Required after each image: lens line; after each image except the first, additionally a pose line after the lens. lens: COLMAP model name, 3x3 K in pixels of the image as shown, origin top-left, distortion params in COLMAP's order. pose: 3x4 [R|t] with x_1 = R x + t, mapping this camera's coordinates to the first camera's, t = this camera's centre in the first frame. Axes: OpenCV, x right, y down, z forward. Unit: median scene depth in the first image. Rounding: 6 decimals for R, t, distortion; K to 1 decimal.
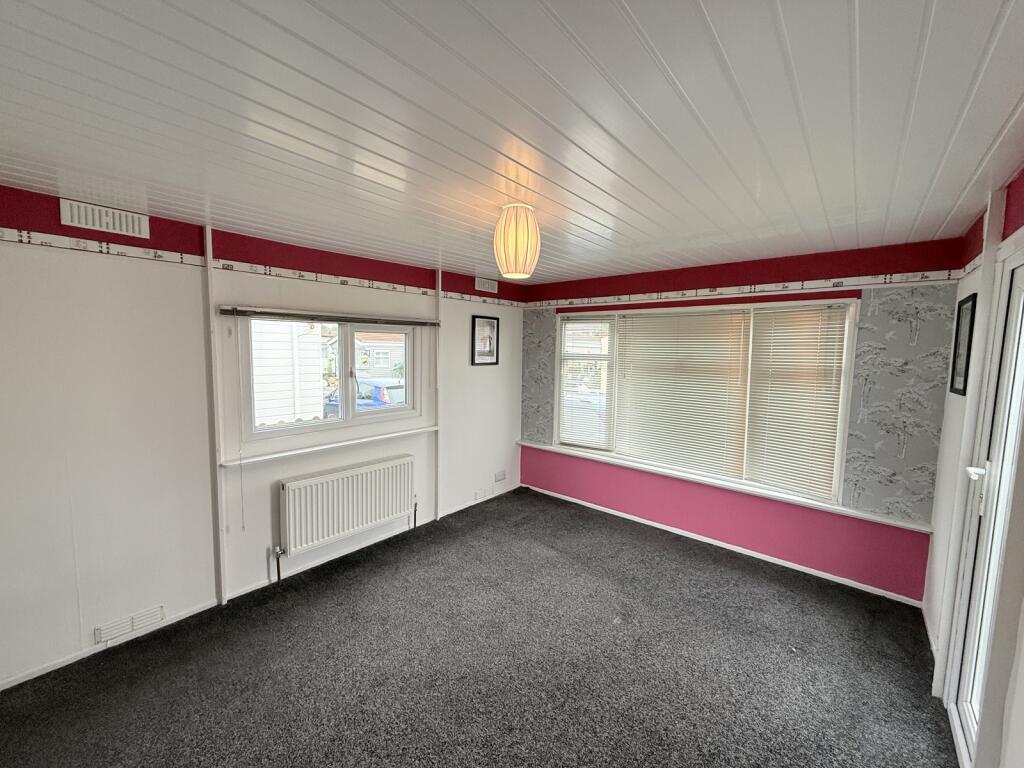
lens RADIAL K [[407.3, 0, 510.2], [0, 407.3, 381.4], [0, 0, 1]] dist [0.001476, -0.000166]
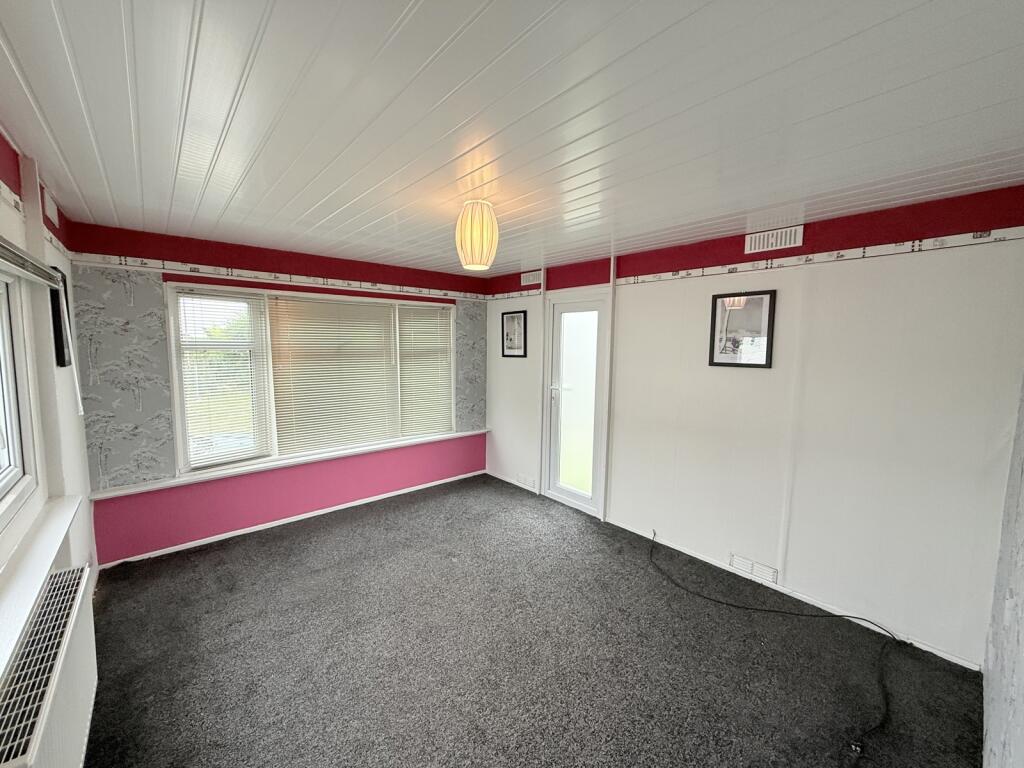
lens RADIAL K [[407.3, 0, 510.2], [0, 407.3, 381.4], [0, 0, 1]] dist [0.001476, -0.000166]
pose [[0.144442, -0.111103, 0.983256, -0.620994], [0.074401, 0.992083, 0.101170, -0.038124], [-0.986712, 0.058542, 0.151565, 0.451911]]
